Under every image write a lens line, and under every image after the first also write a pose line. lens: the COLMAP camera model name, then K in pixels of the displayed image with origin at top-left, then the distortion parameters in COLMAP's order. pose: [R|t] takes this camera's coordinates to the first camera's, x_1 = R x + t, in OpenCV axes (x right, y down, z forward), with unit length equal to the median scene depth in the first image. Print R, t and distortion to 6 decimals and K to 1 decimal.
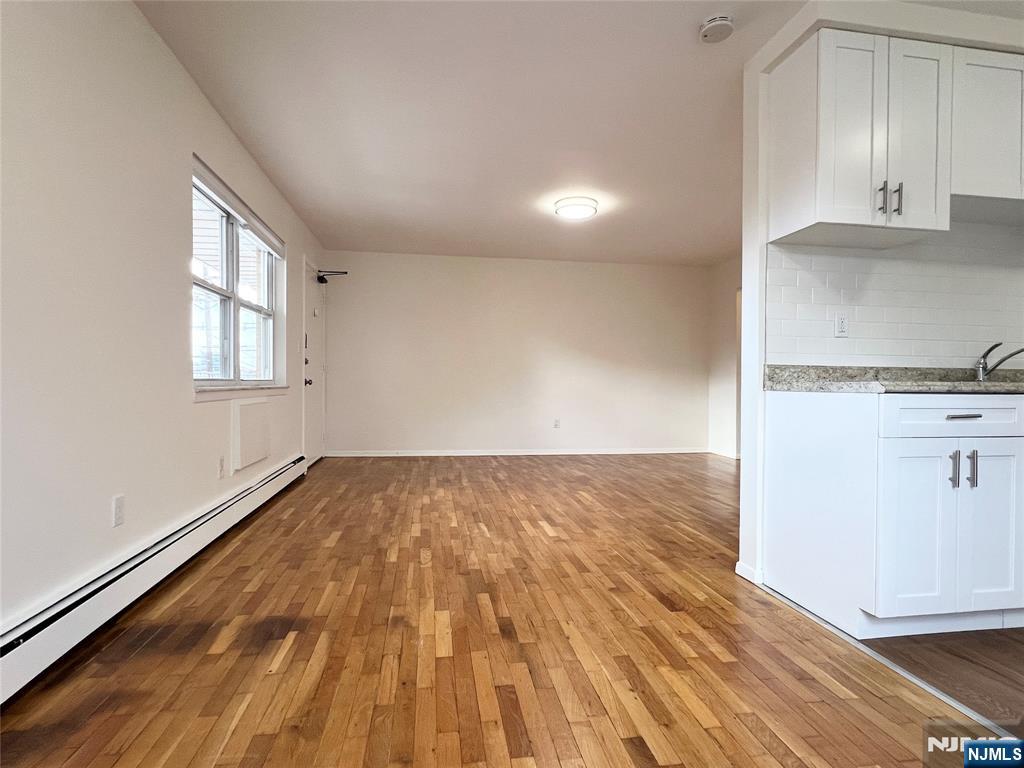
lens RADIAL K [[530.4, 0, 516.6], [0, 530.4, 384.7], [0, 0, 1]] dist [0.002223, -0.001120]
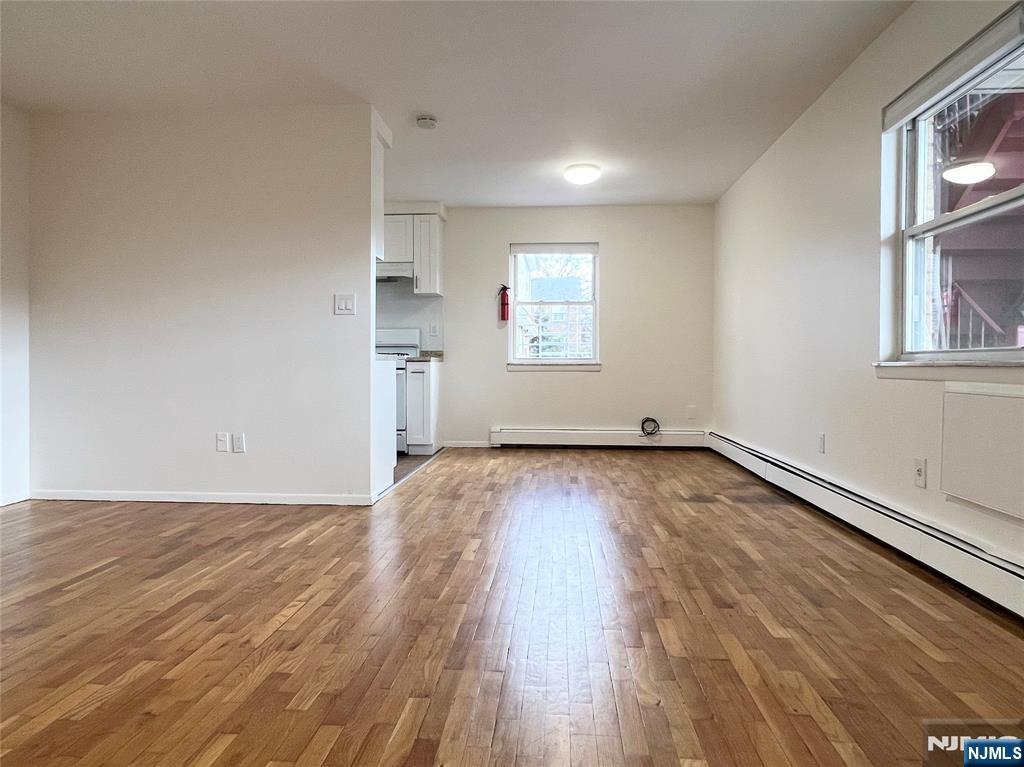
lens RADIAL K [[627.7, 0, 513.1], [0, 627.7, 380.1], [0, 0, 1]] dist [-0.000270, -0.000008]
pose [[-0.970392, -0.015693, 0.241026, -0.331975], [-0.009192, 0.999564, 0.028075, 0.016809], [-0.241361, 0.025028, -0.970112, 2.961518]]
